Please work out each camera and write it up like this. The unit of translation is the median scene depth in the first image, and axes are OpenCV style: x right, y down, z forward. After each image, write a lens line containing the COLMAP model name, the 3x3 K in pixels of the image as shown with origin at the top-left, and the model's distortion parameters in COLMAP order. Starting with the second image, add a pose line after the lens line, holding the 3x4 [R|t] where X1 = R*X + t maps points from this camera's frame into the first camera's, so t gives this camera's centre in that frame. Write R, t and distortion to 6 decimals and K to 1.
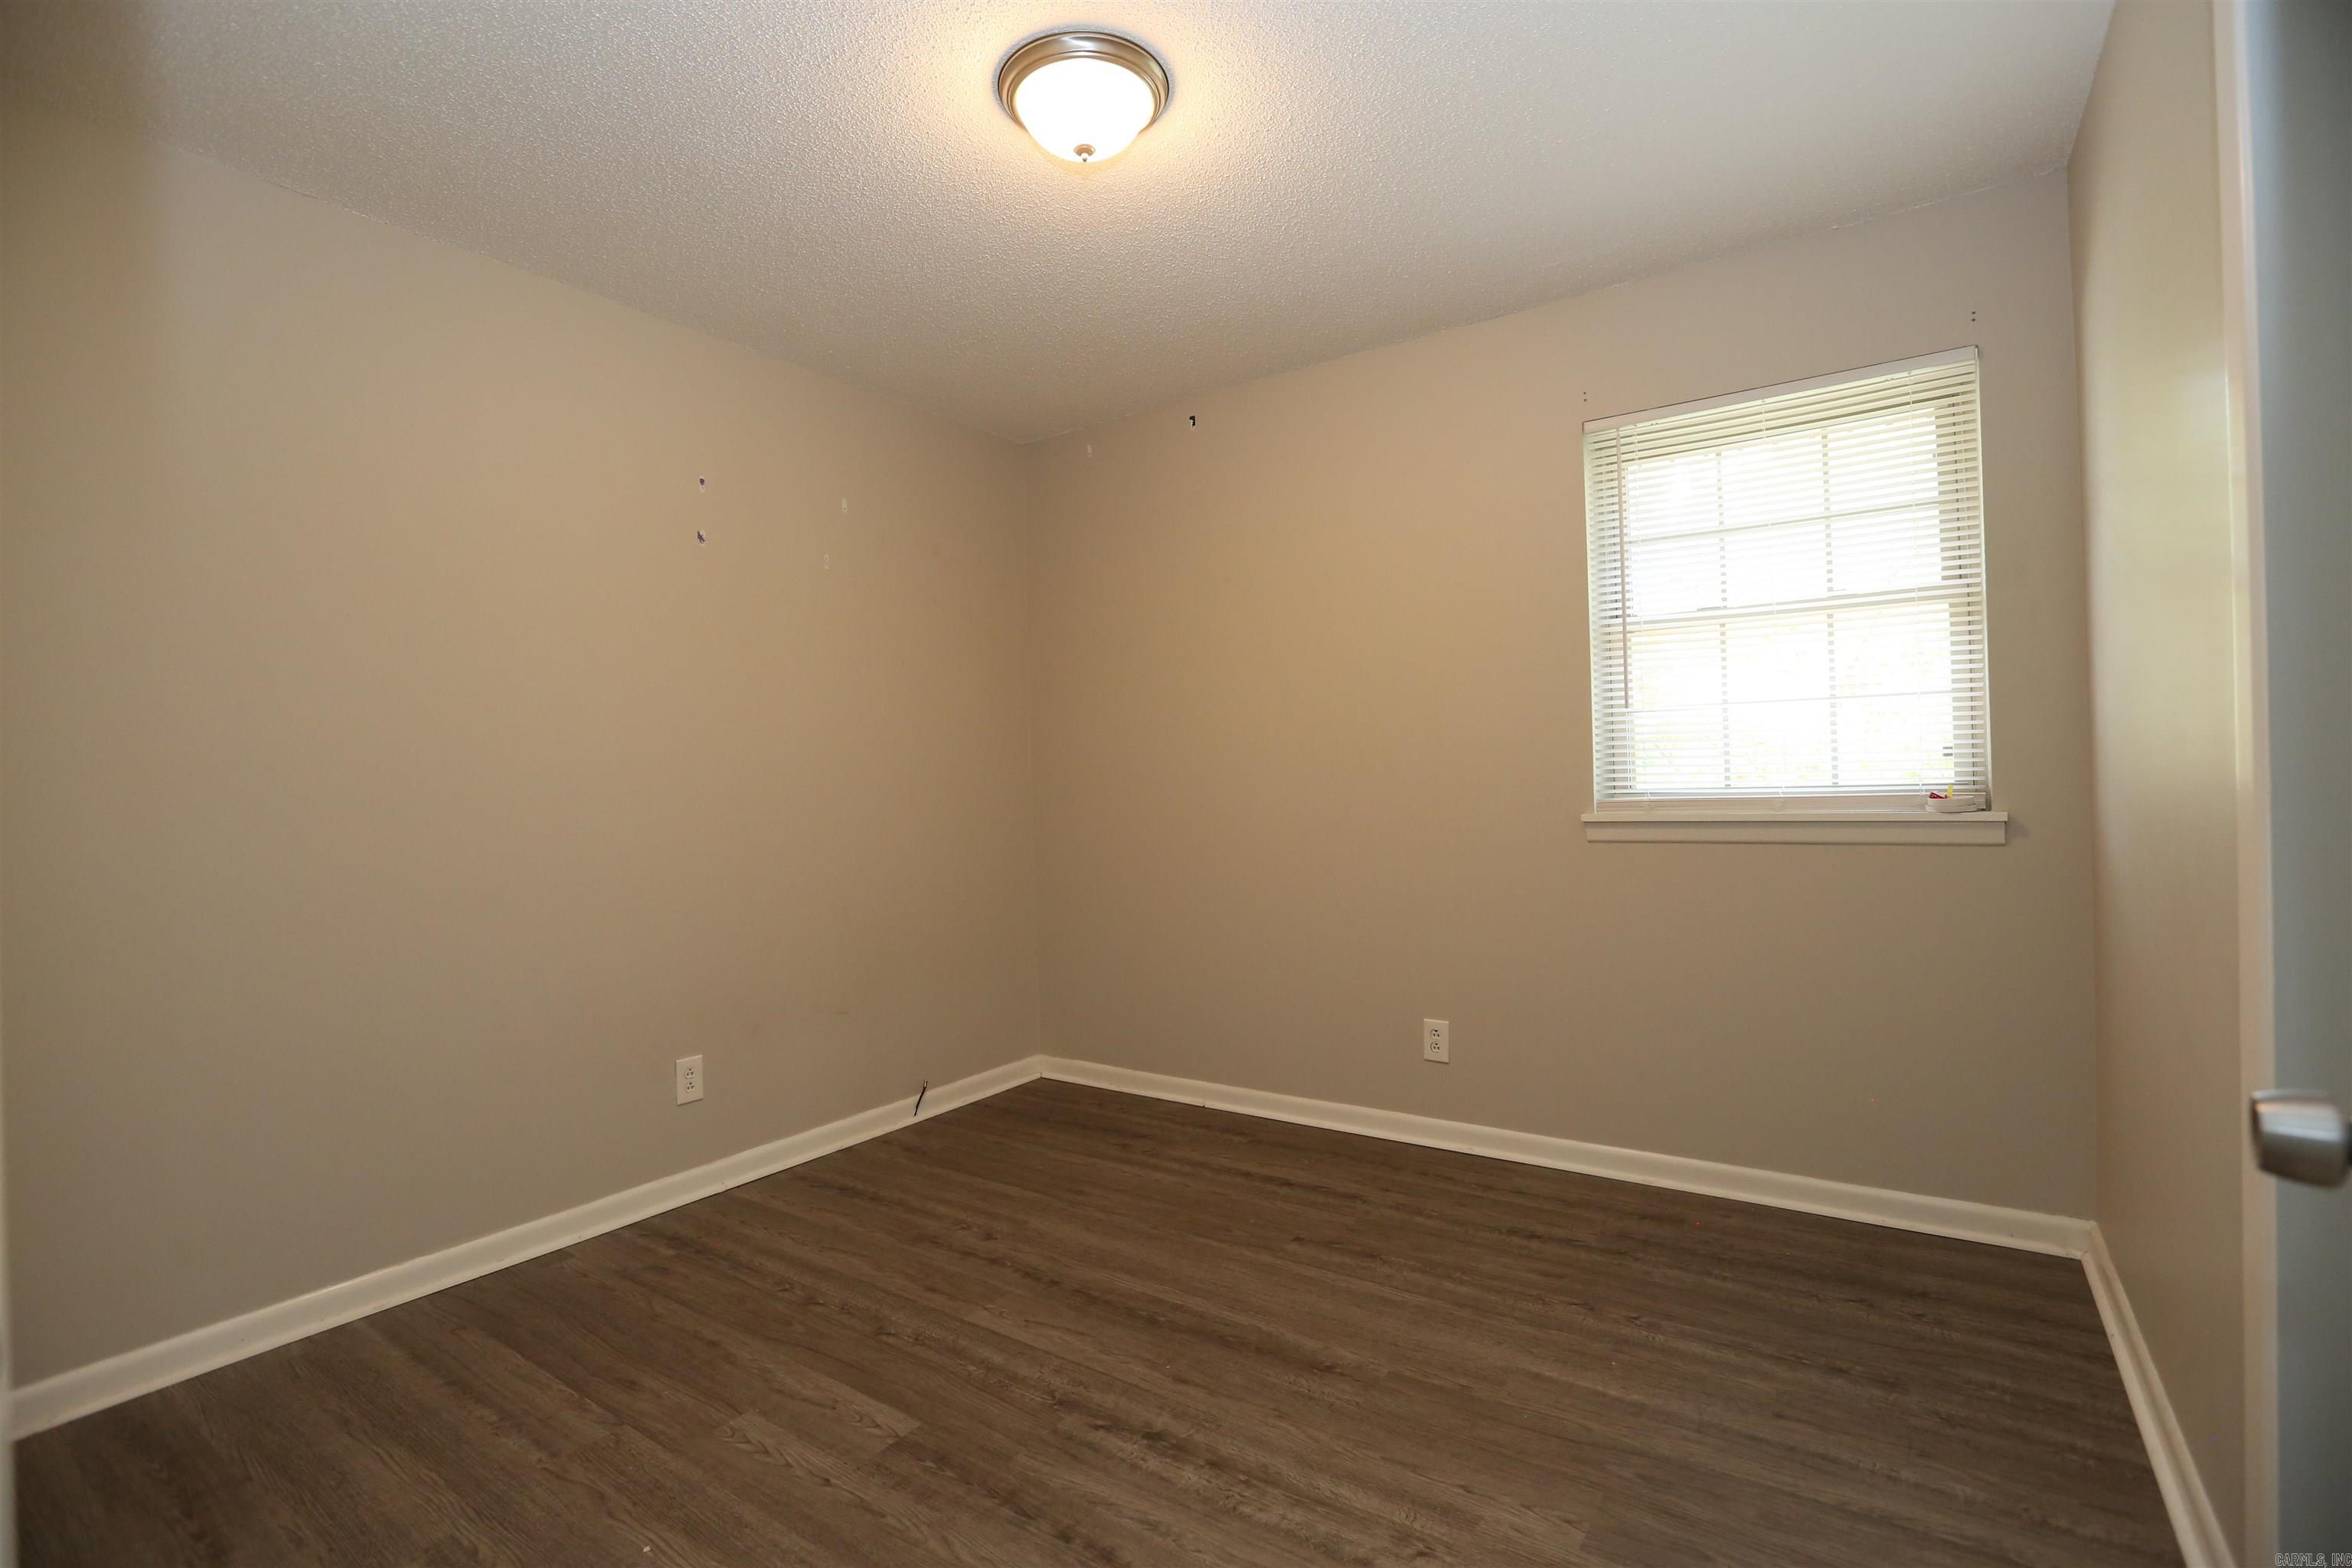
lens RADIAL K [[1064.4, 0, 1181.4], [0, 1064.4, 796.2], [0, 0, 1]] dist [-0.050514, 0.016083]
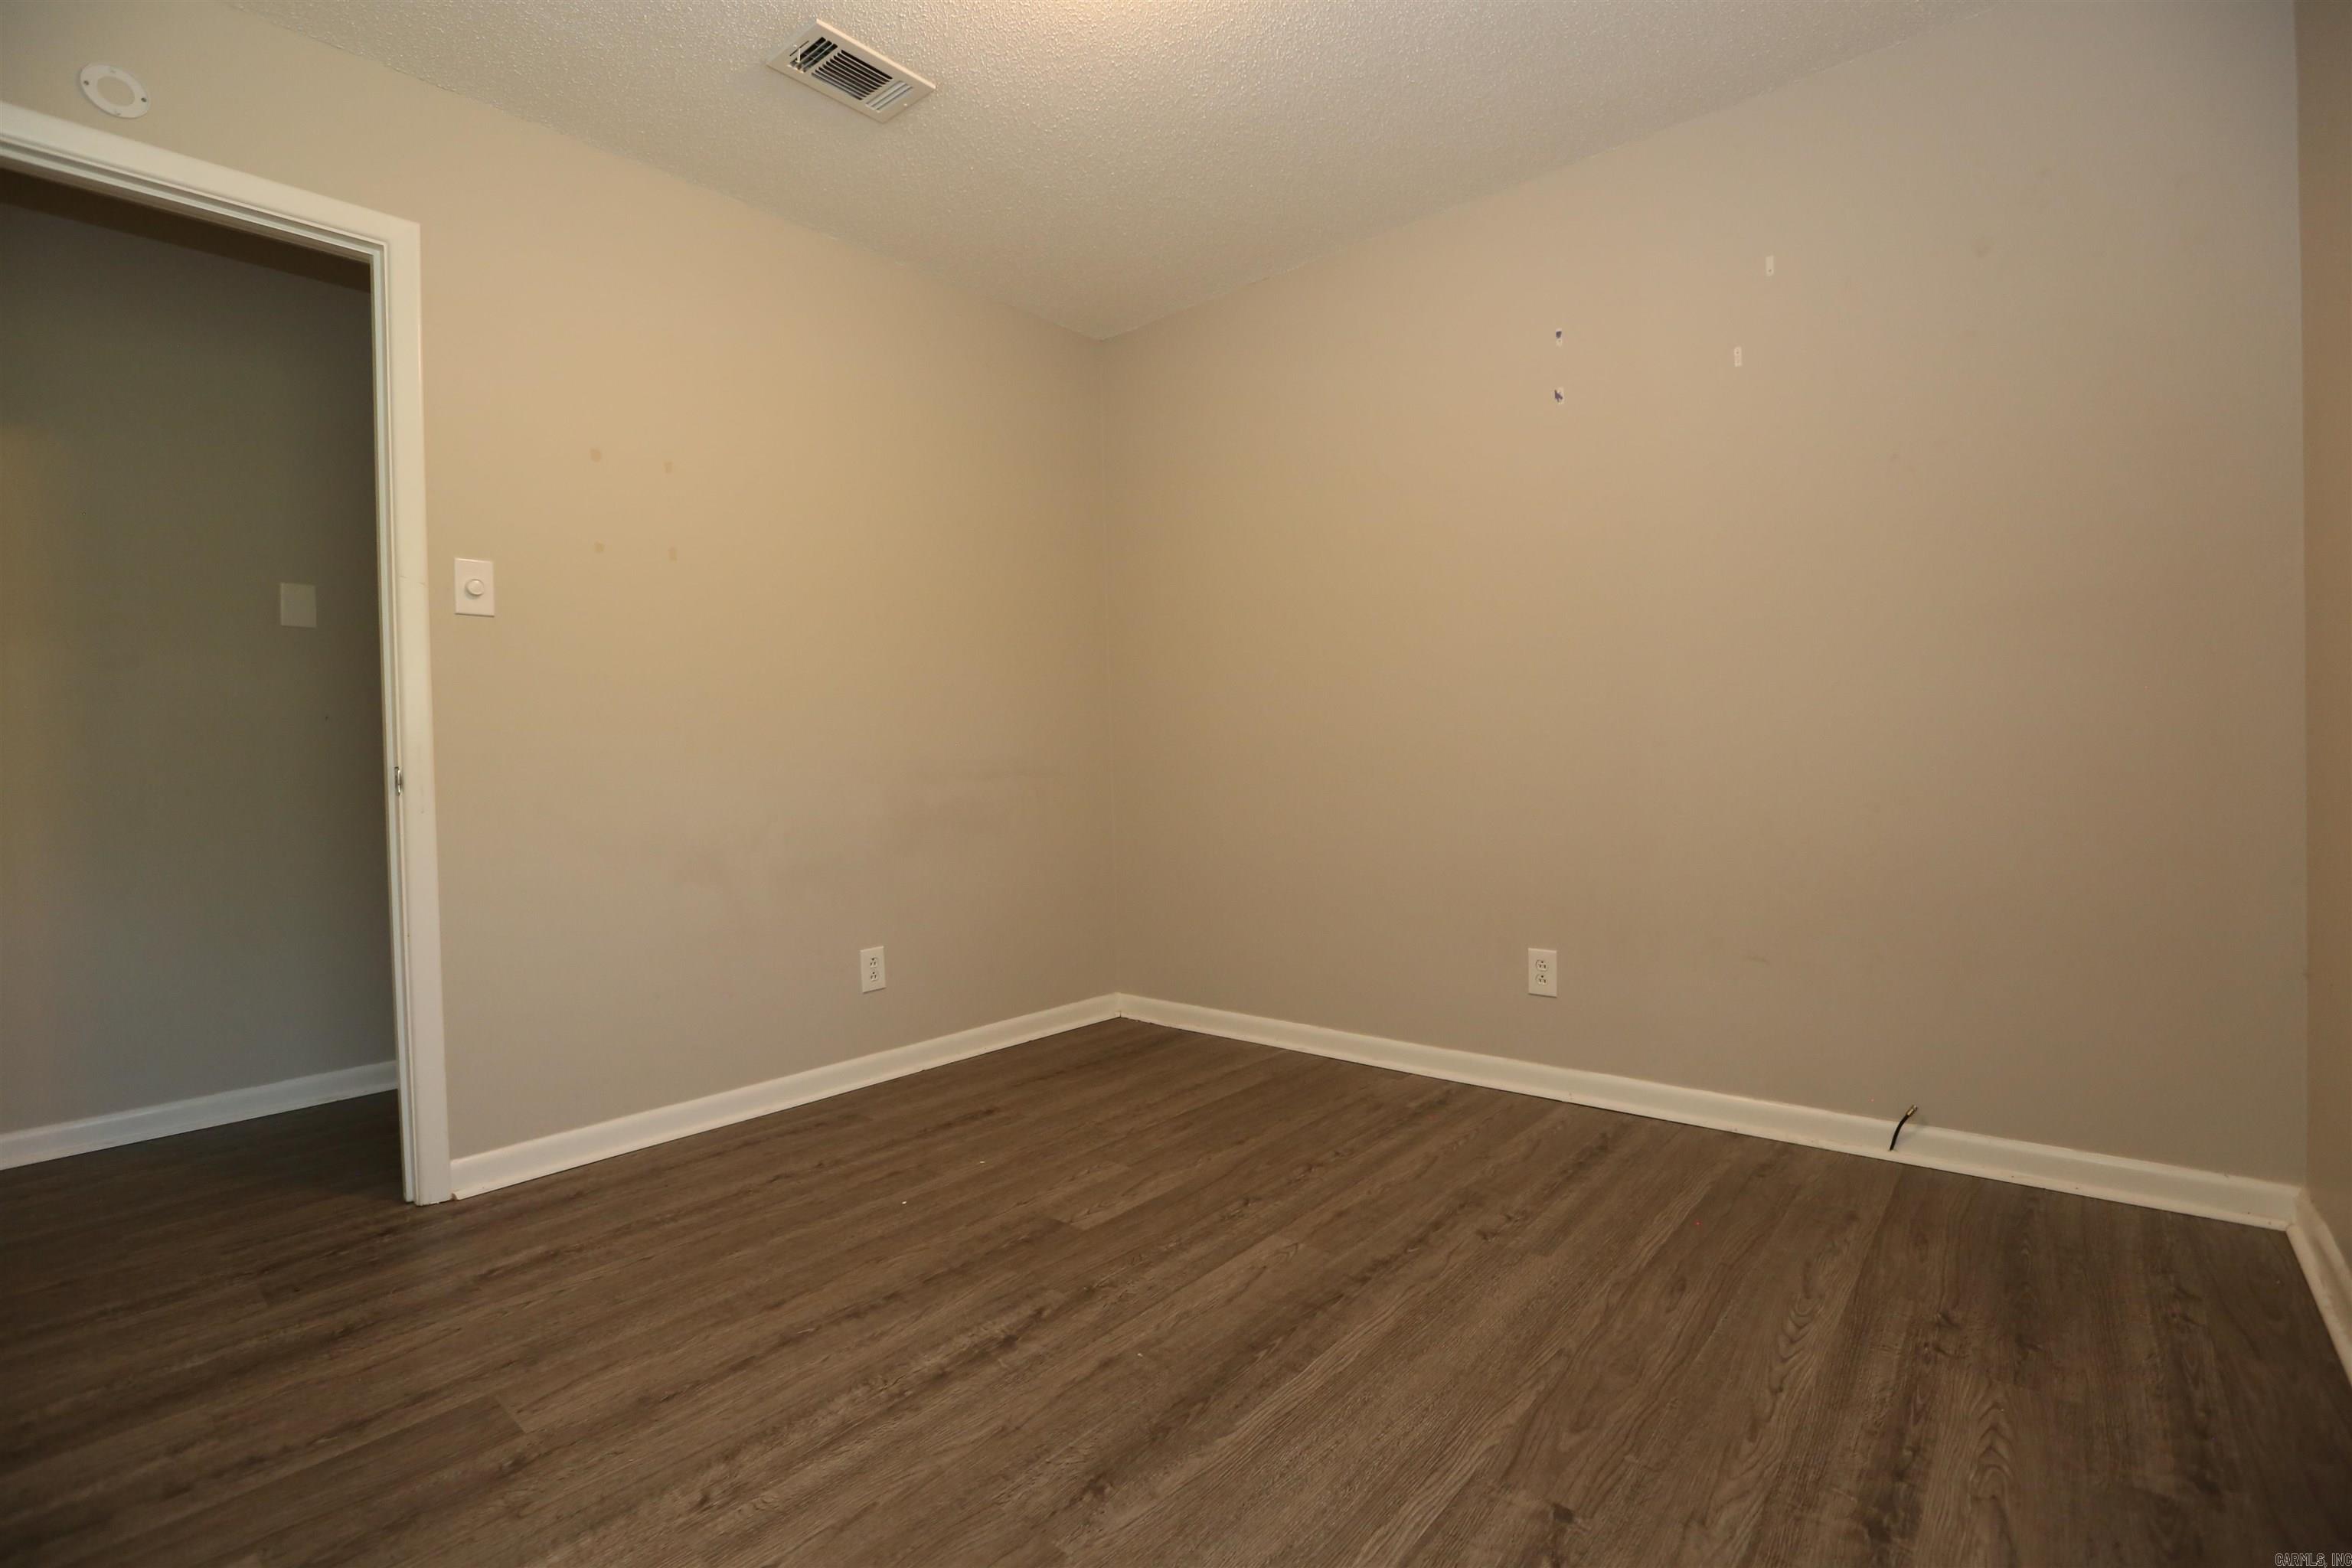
lens RADIAL K [[1064.4, 0, 1151.6], [0, 1064.4, 776.6], [0, 0, 1]] dist [-0.050514, 0.016083]
pose [[-0.118692, 0.044158, -0.991949, 0.721907], [0.013266, 0.998992, 0.042884, 0.061761], [0.992842, -0.008069, -0.119159, 1.043938]]
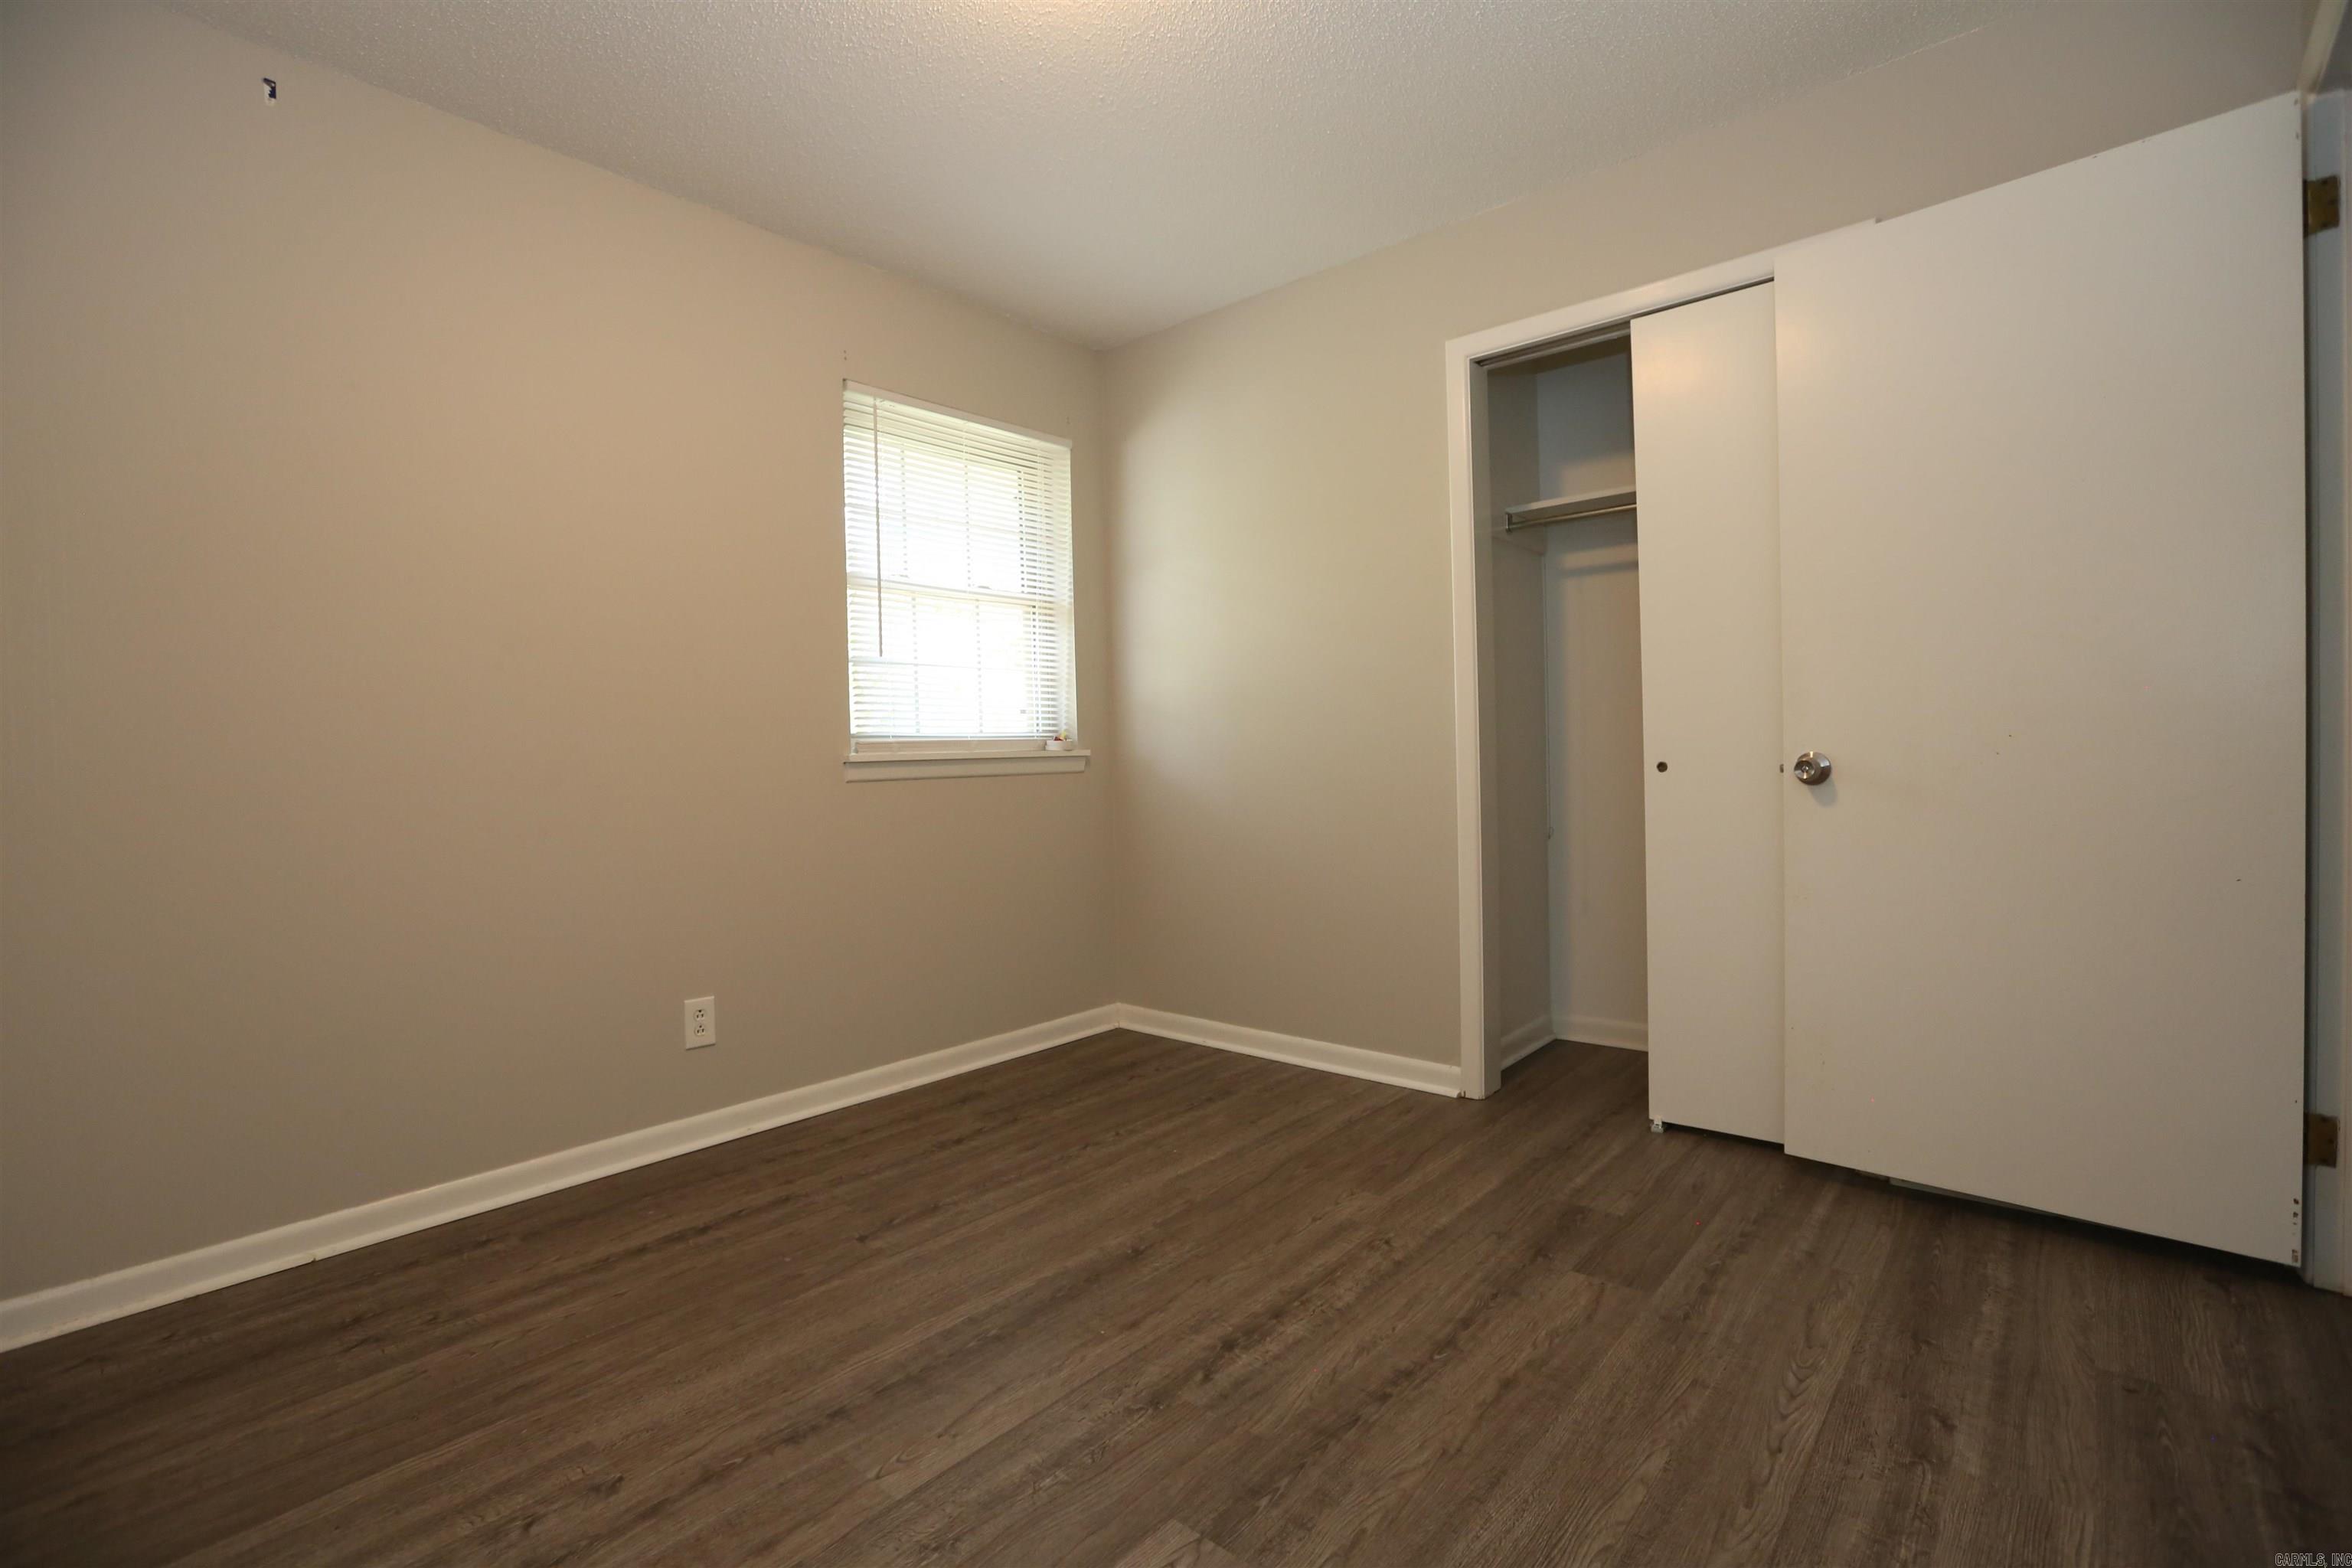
lens RADIAL K [[1064.4, 0, 1153.5], [0, 1064.4, 776.9], [0, 0, 1]] dist [-0.050514, 0.016083]
pose [[0.123039, 0.004542, 0.992391, -0.836319], [0.038384, 0.999219, -0.009332, 0.081240], [-0.991659, 0.039240, 0.122769, 0.782372]]
